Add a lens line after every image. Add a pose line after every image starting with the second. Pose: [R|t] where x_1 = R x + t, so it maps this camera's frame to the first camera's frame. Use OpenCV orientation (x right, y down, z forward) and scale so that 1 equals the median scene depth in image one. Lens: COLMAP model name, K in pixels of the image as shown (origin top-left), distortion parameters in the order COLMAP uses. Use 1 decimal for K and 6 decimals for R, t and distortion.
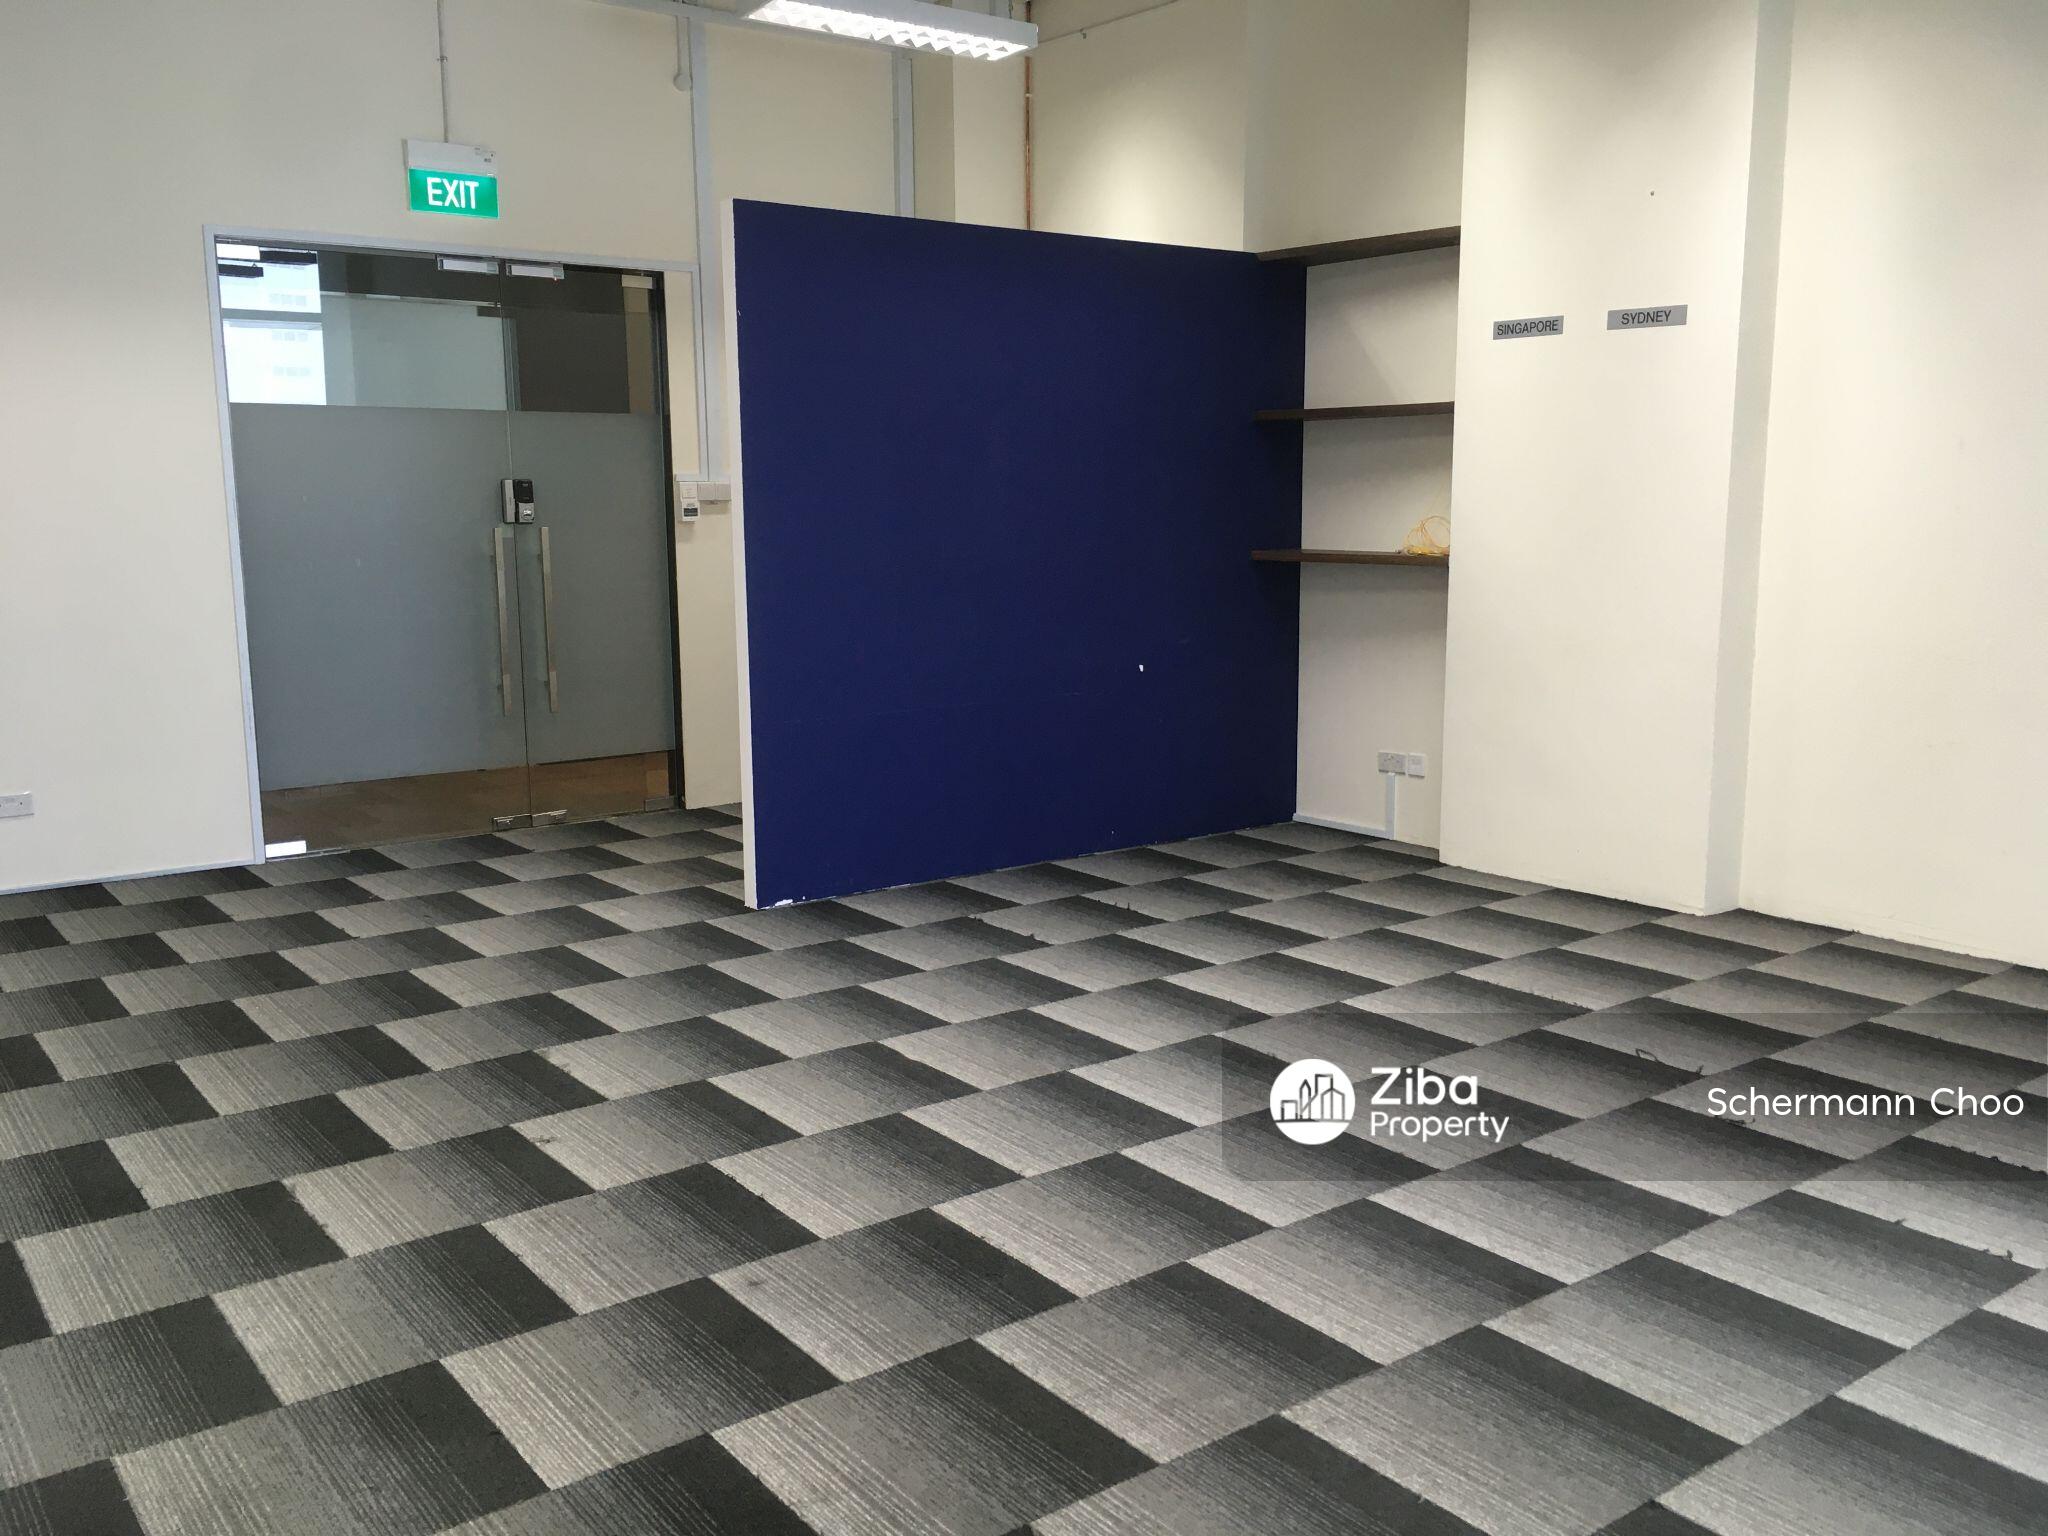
lens RADIAL K [[1747.3, 0, 1028.8], [0, 1747.3, 780.6], [0, 0, 1]] dist [0.081866, -0.128224]
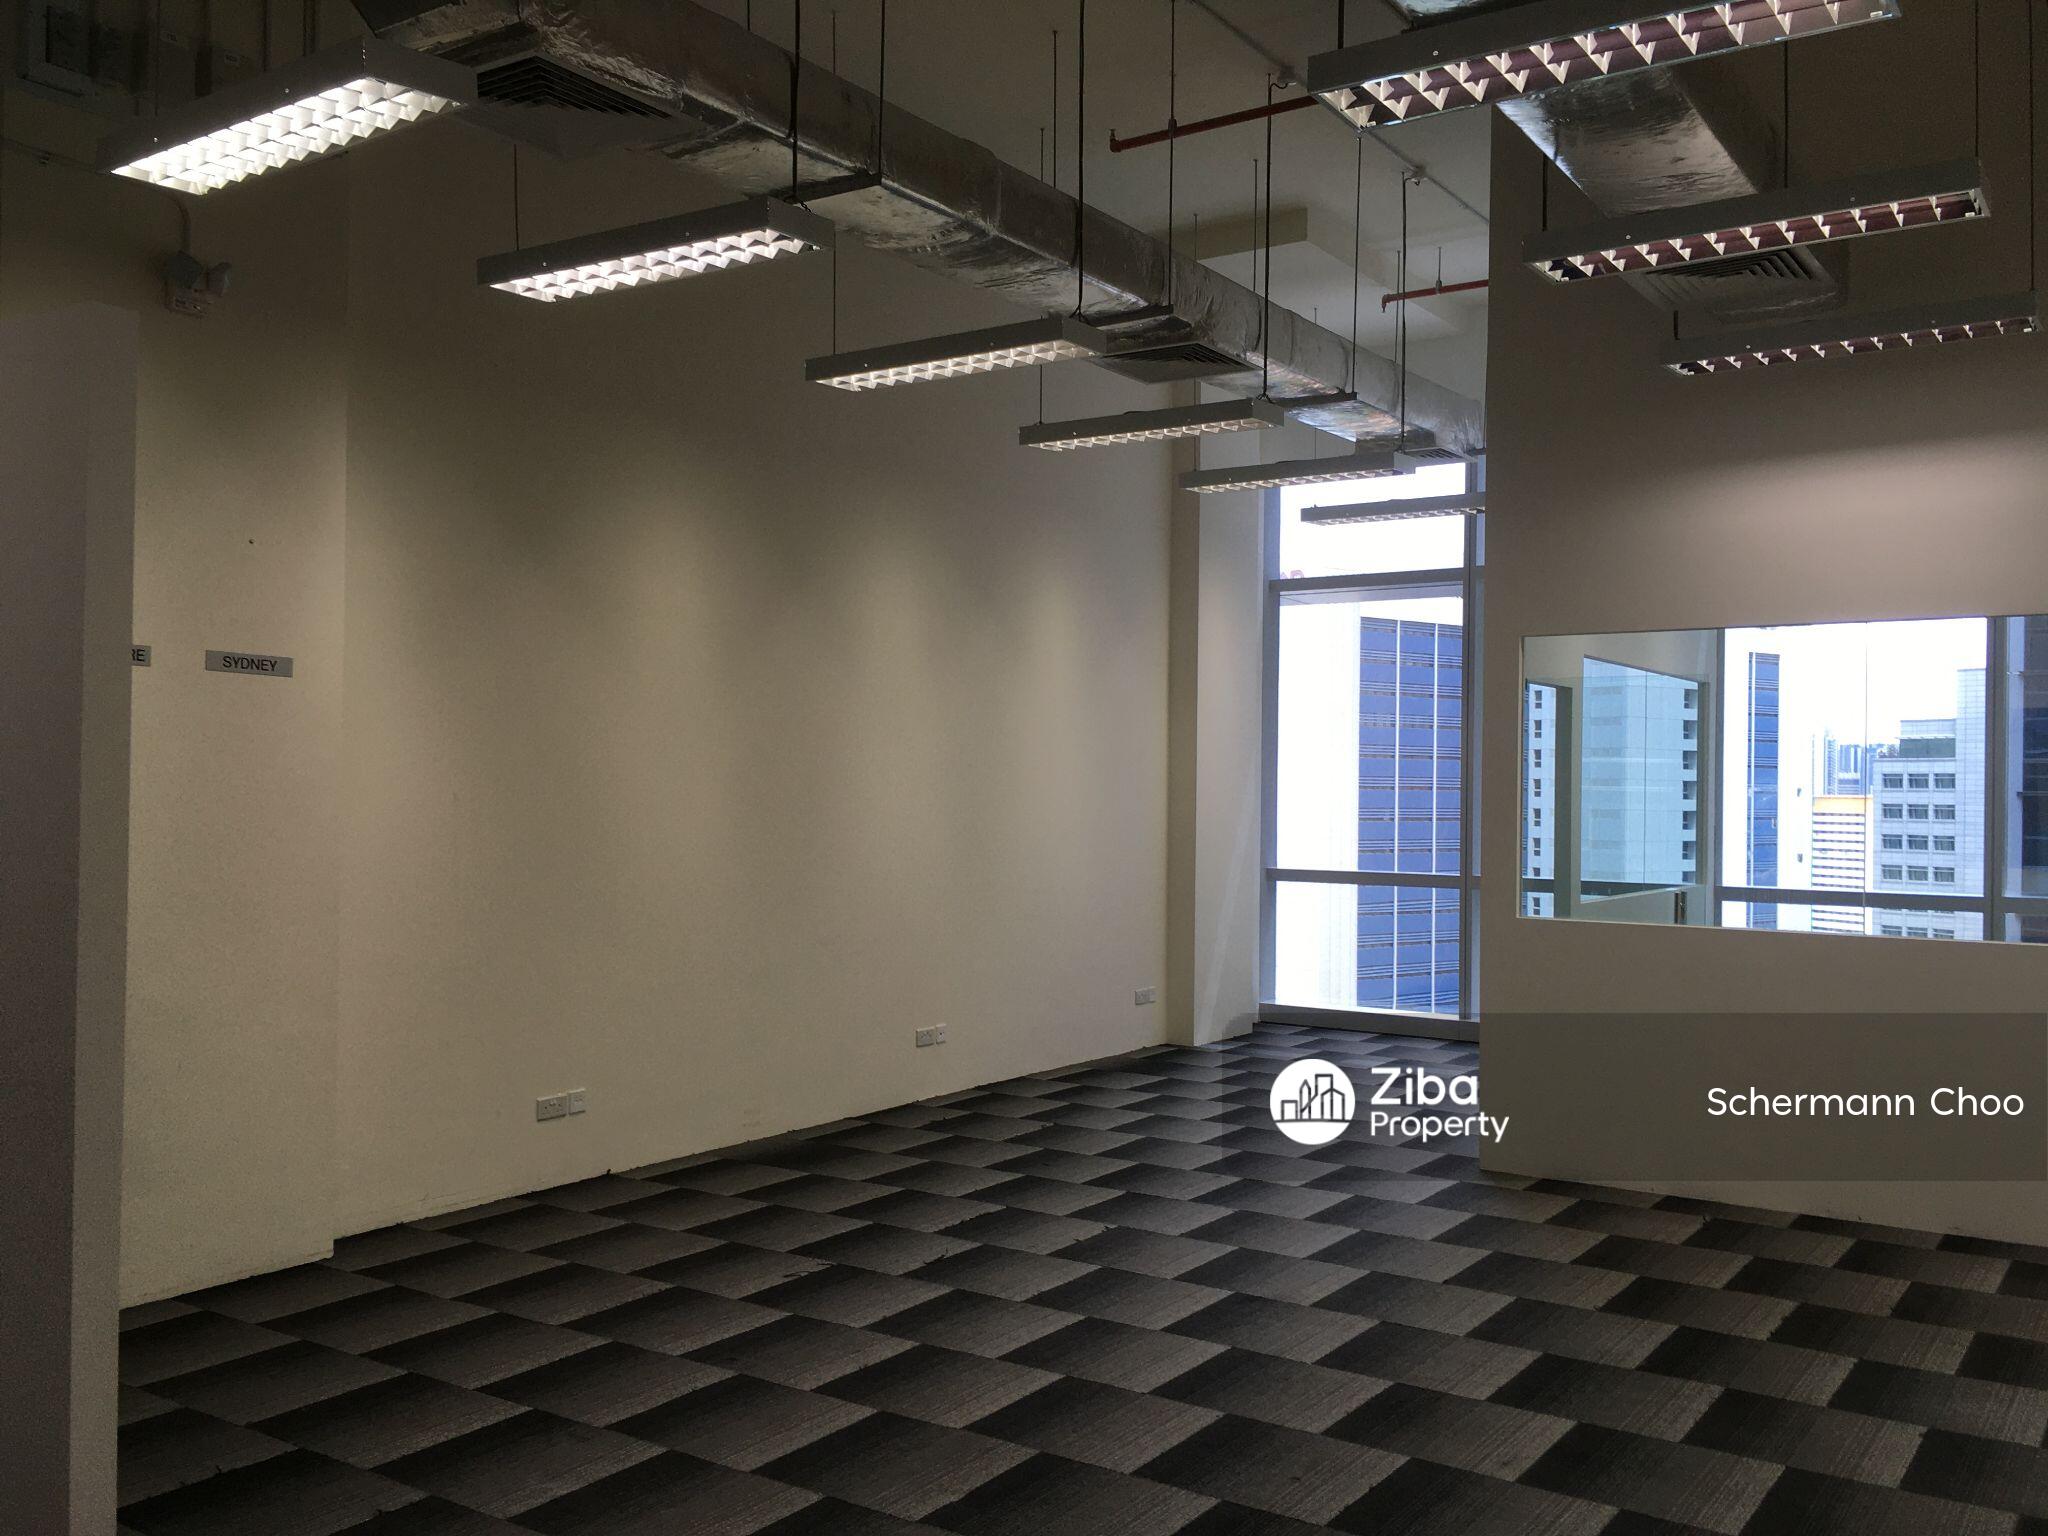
lens RADIAL K [[1747.3, 0, 1028.8], [0, 1747.3, 780.6], [0, 0, 1]] dist [0.081866, -0.128224]
pose [[-0.315650, 0.004672, 0.948864, -0.815734], [0.147484, 0.988076, 0.044197, -0.205731], [-0.937344, 0.153893, -0.312575, 1.050942]]
